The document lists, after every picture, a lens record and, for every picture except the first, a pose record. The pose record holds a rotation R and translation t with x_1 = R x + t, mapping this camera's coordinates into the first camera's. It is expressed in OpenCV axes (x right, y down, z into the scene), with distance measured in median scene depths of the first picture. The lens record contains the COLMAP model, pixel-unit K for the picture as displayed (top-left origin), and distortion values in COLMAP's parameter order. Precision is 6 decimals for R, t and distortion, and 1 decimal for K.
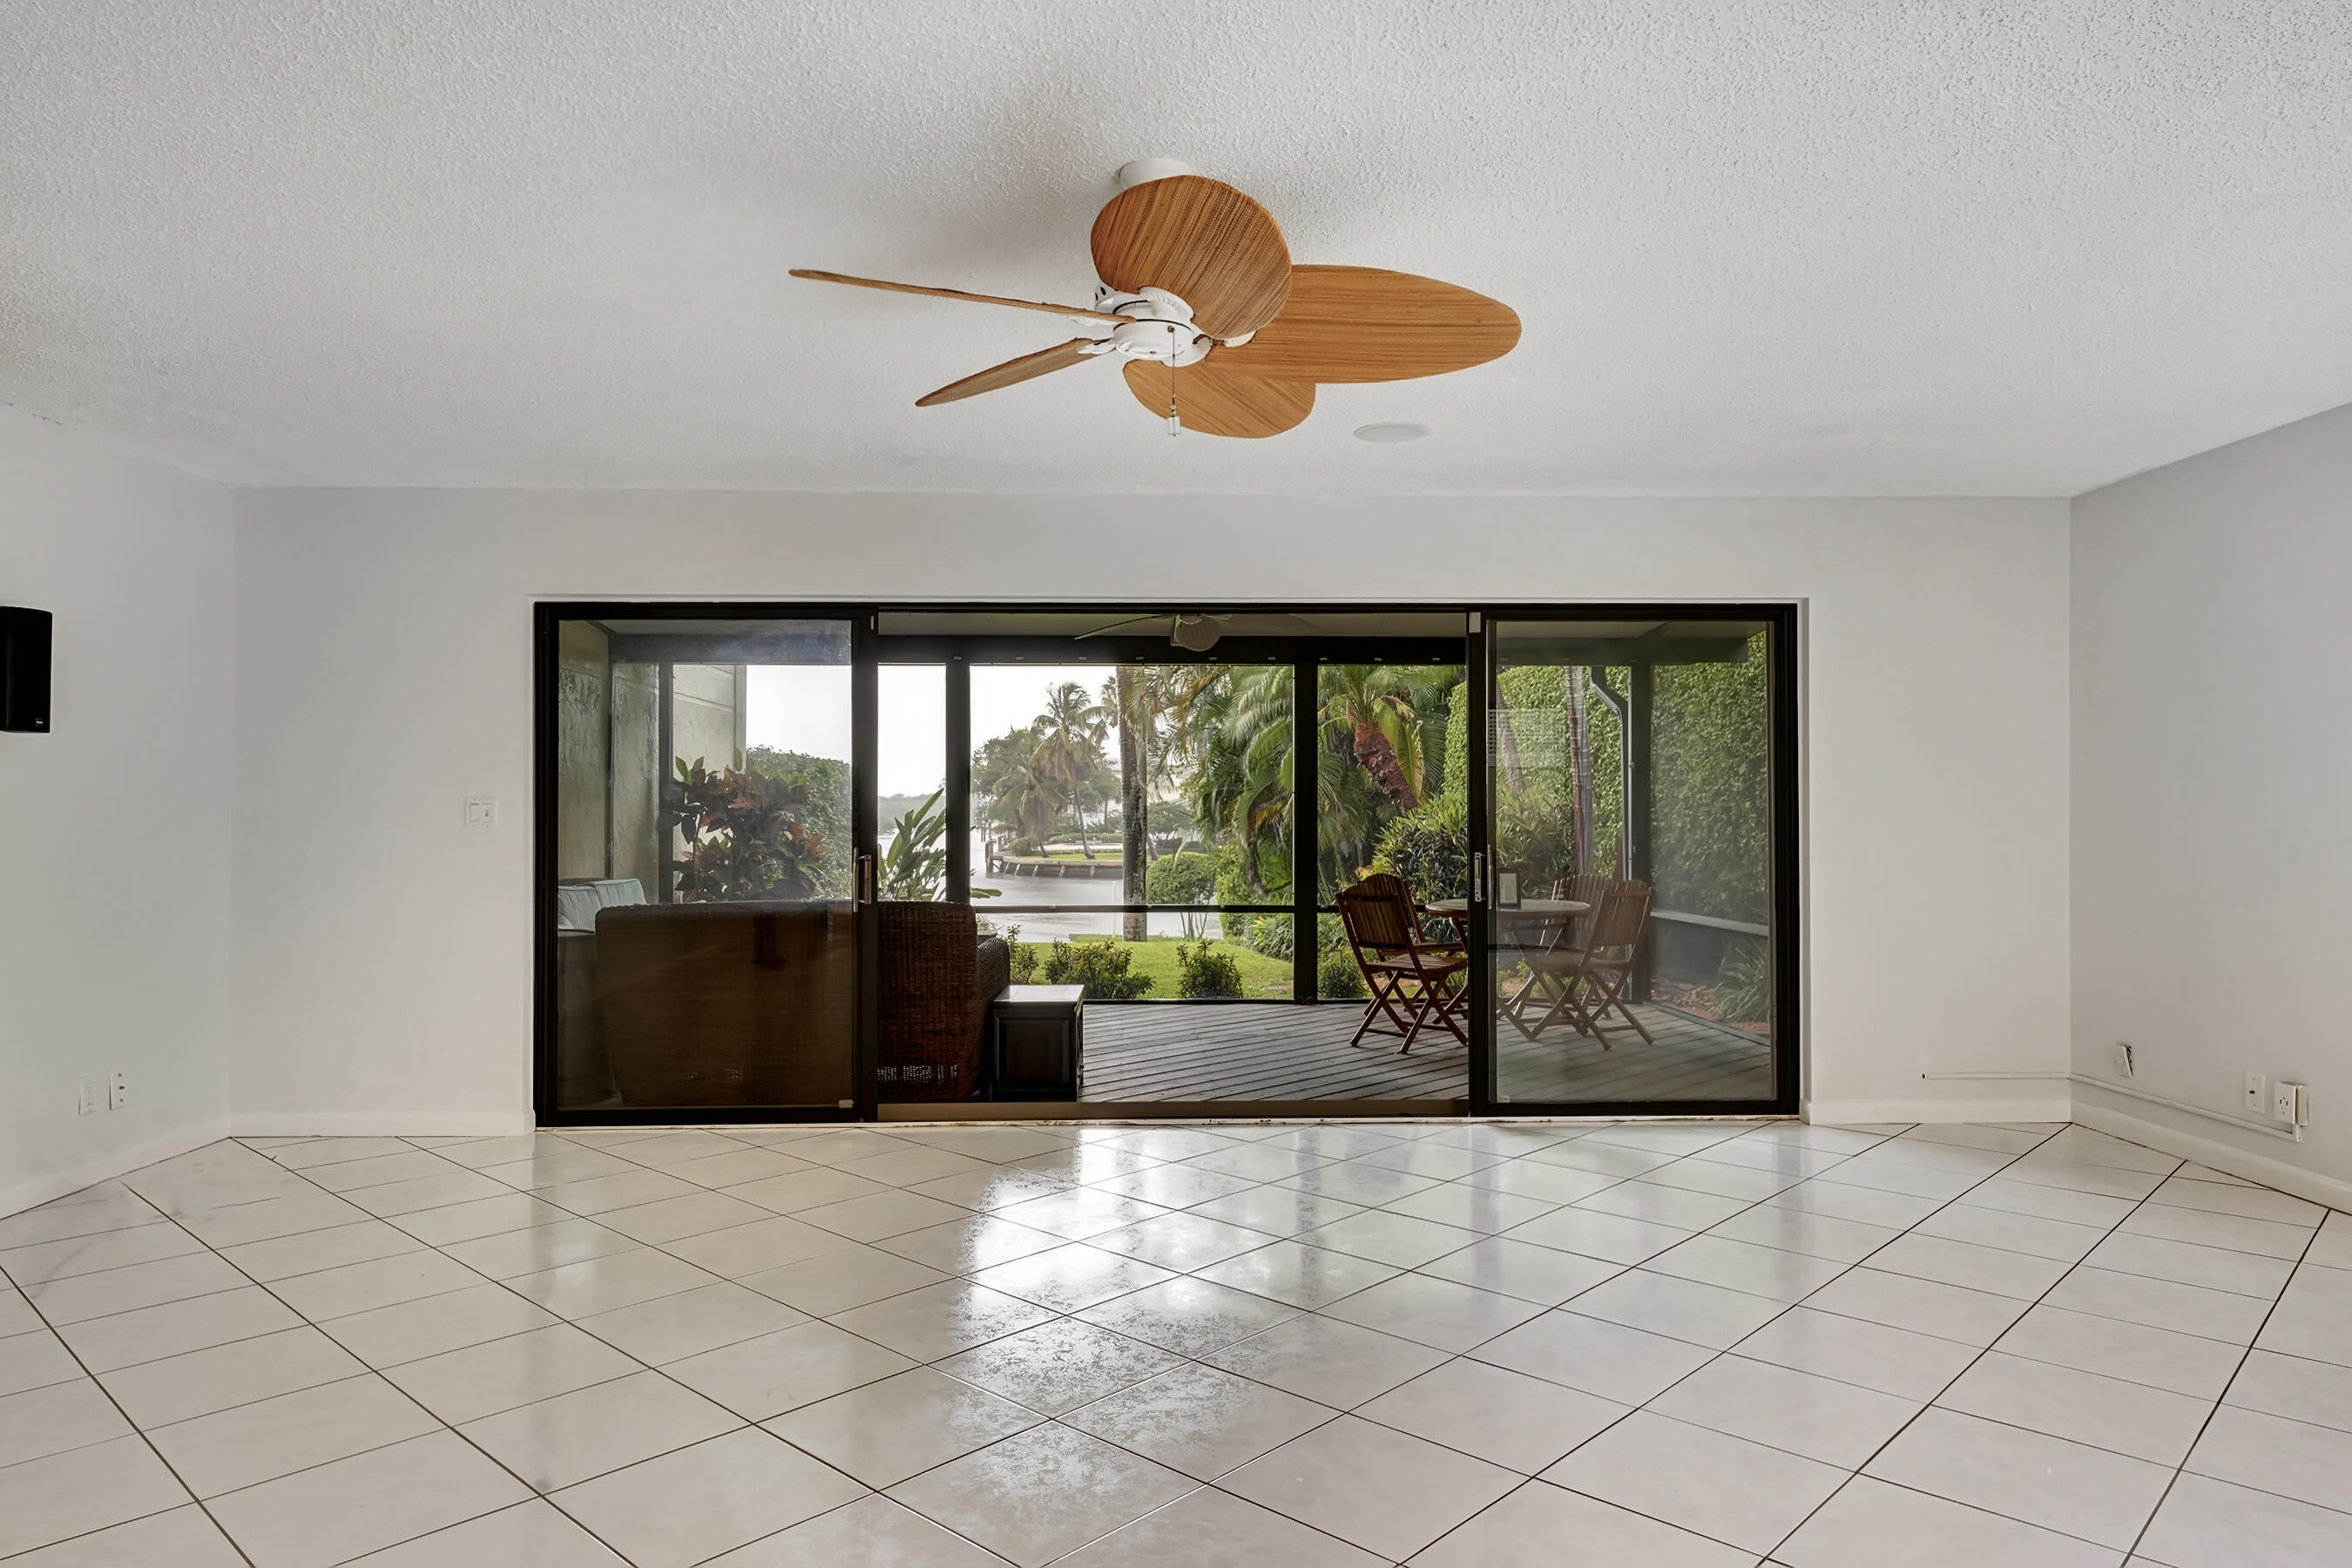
lens RADIAL K [[1451.4, 0, 1176.0], [0, 1451.4, 784.0], [0, 0, 1]] dist [0.003610, 0.000625]
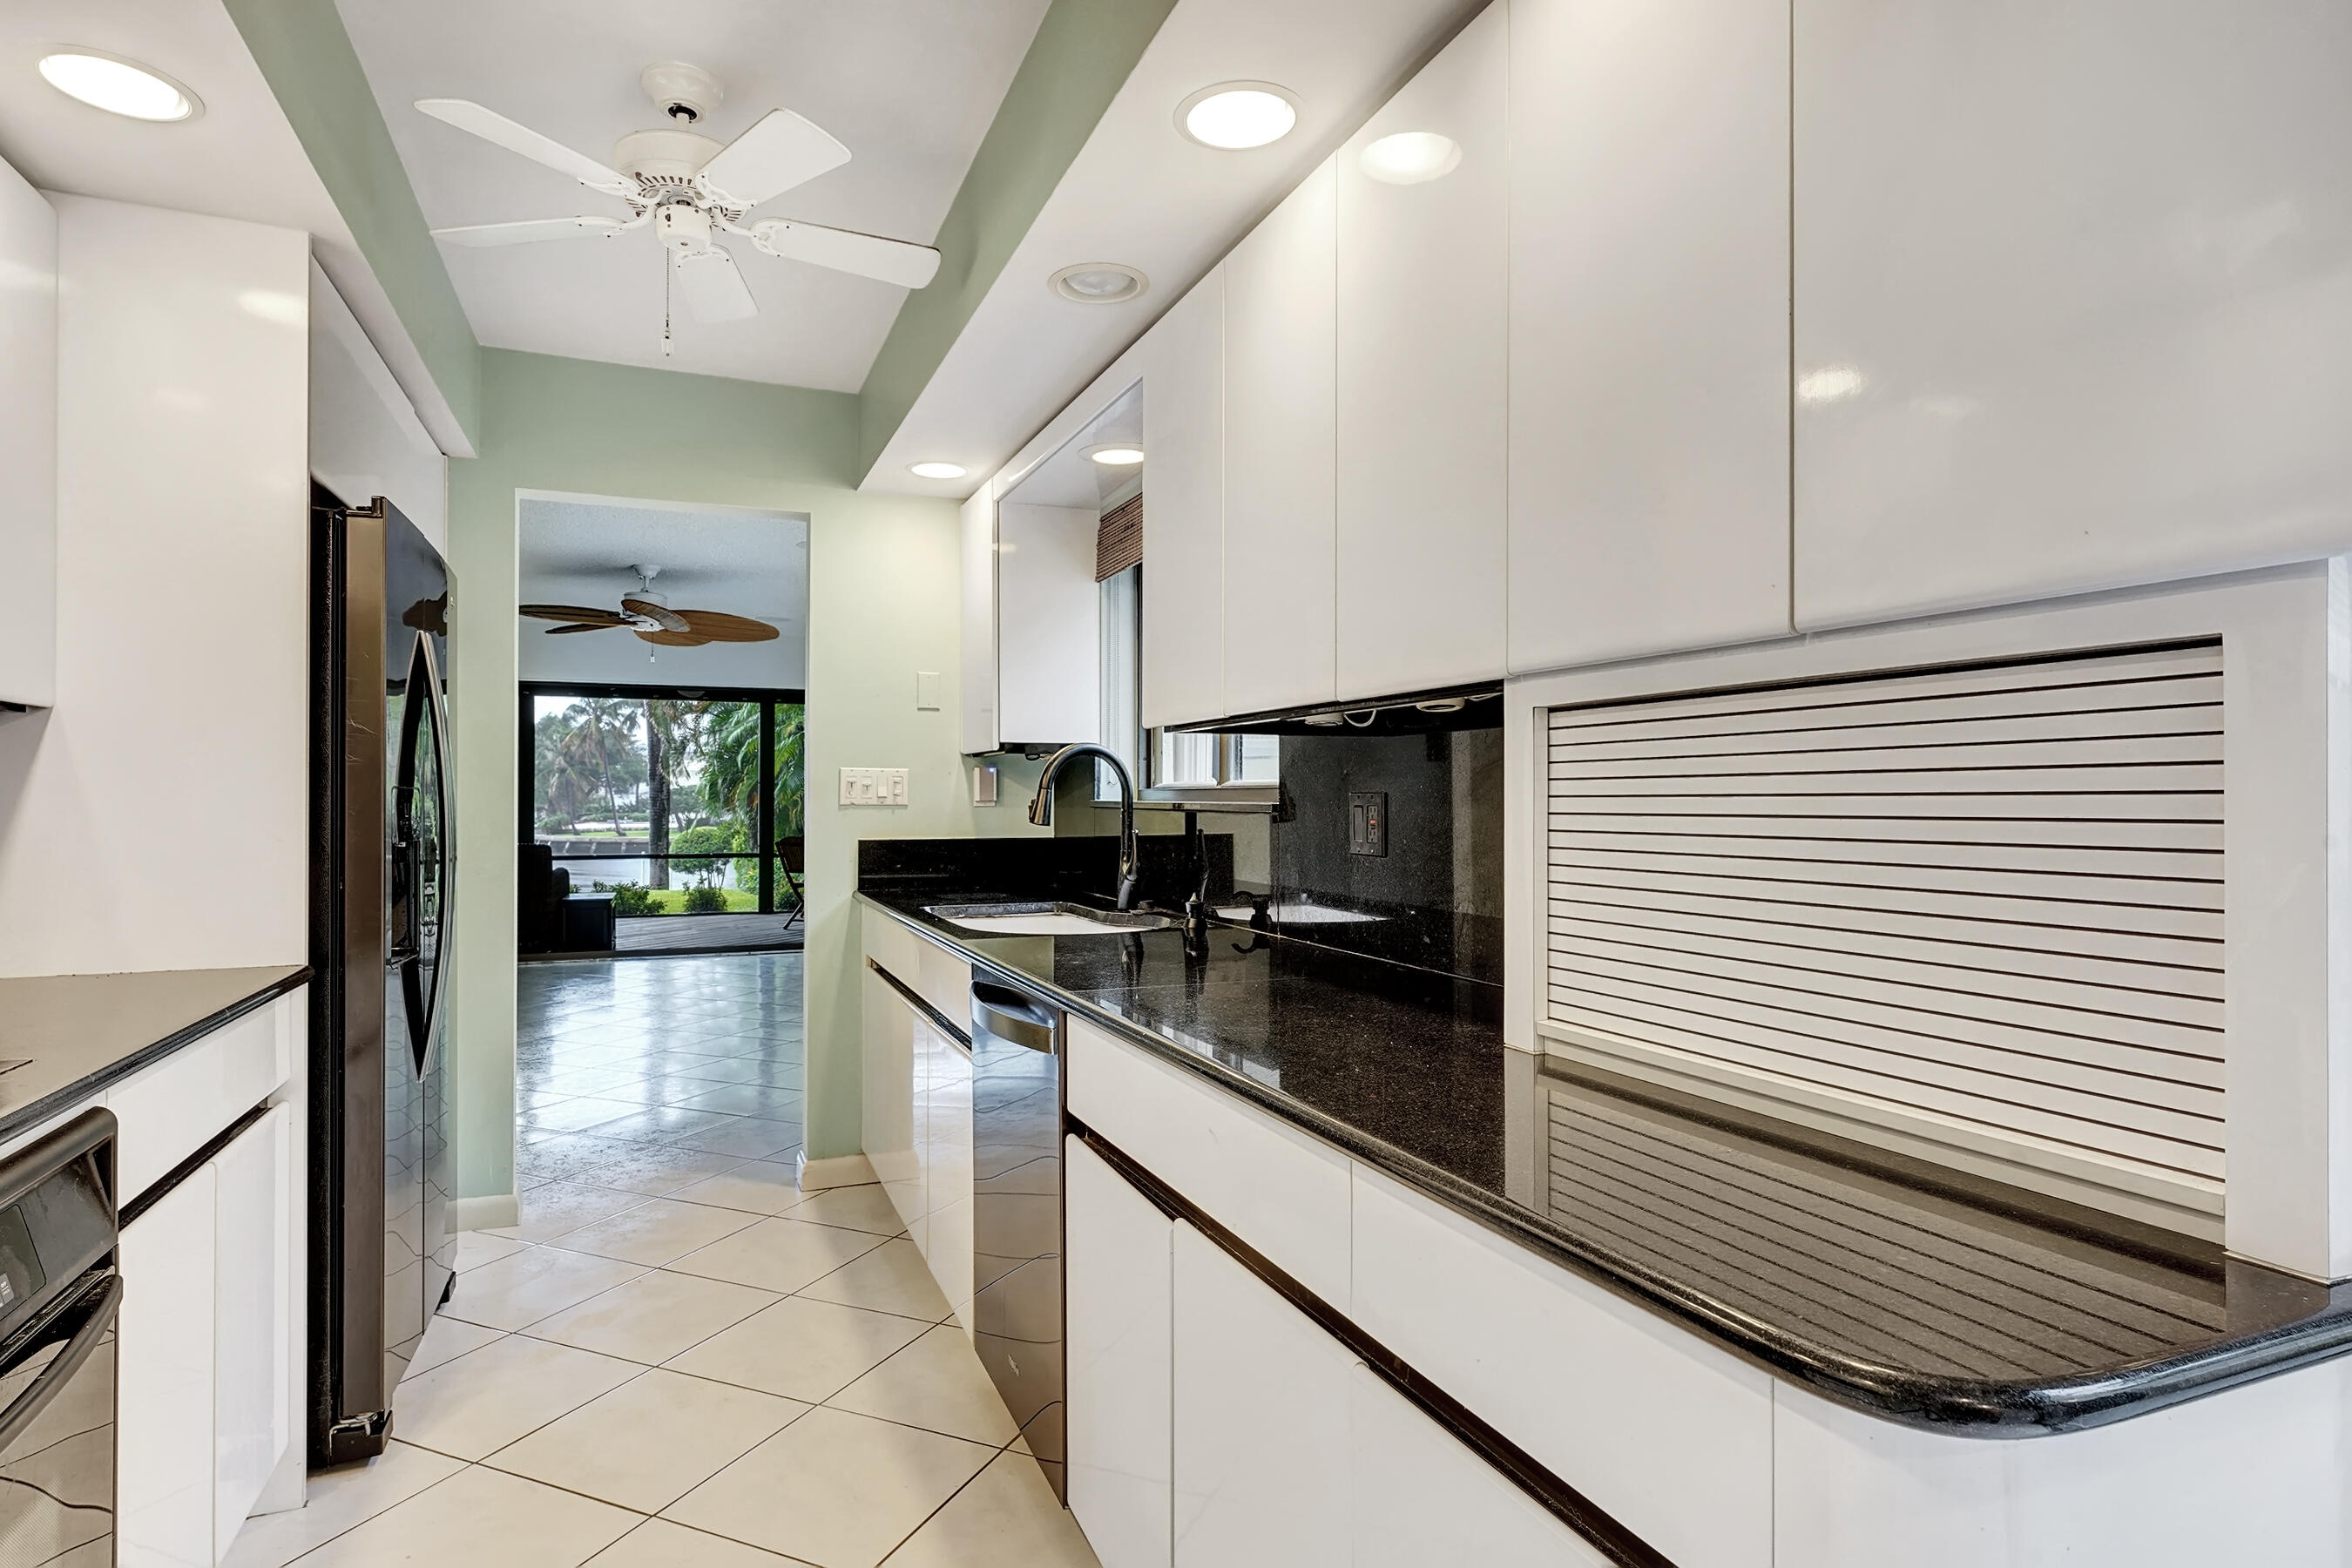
lens RADIAL K [[1222.5, 0, 1176.0], [0, 1222.5, 784.0], [0, 0, 1]] dist [-0.014988, 0.000295]
pose [[0.933081, 0.004895, 0.359632, 0.018214], [-0.008813, 0.999918, 0.009255, -0.006253], [-0.359558, -0.011806, 0.933048, -0.295102]]
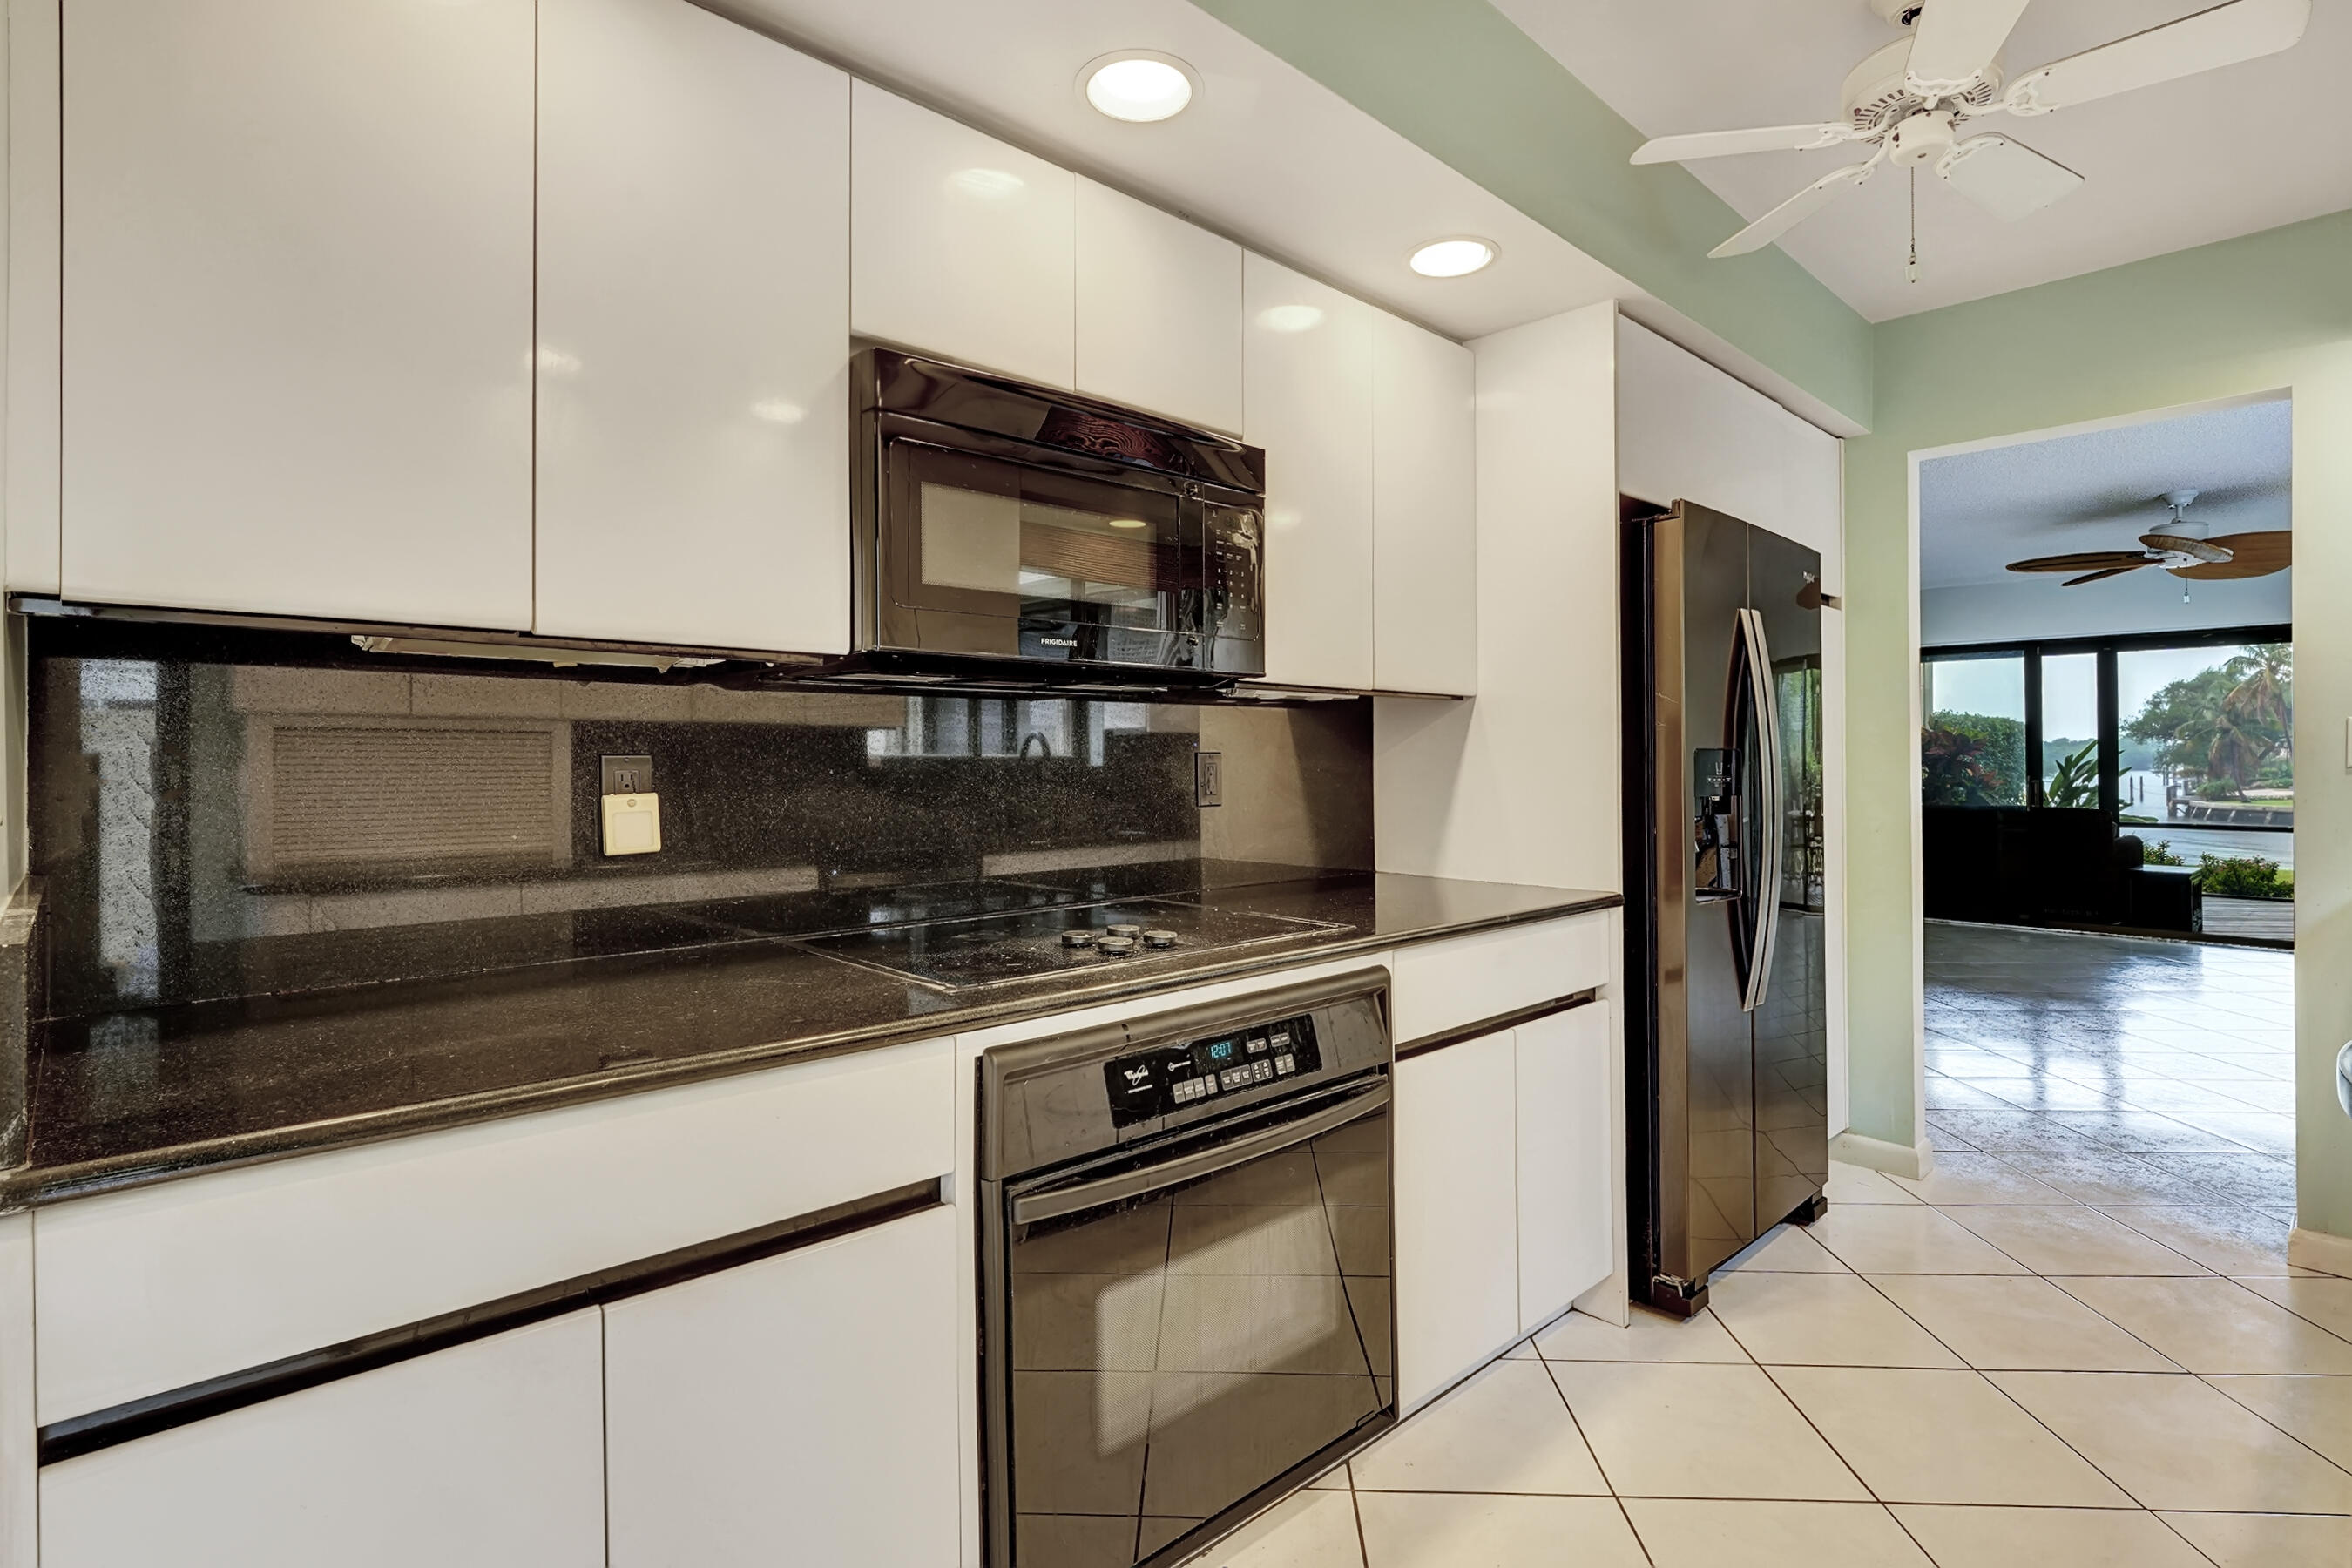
lens RADIAL K [[1122.7, 0, 1180.5], [0, 1122.7, 756.8], [0, 0, 1]] dist [-0.023636, -0.000769]
pose [[0.651065, -0.001725, -0.759020, 0.055322], [0.016297, 0.999799, 0.011707, -0.005329], [0.758847, -0.019991, 0.650962, -0.279867]]
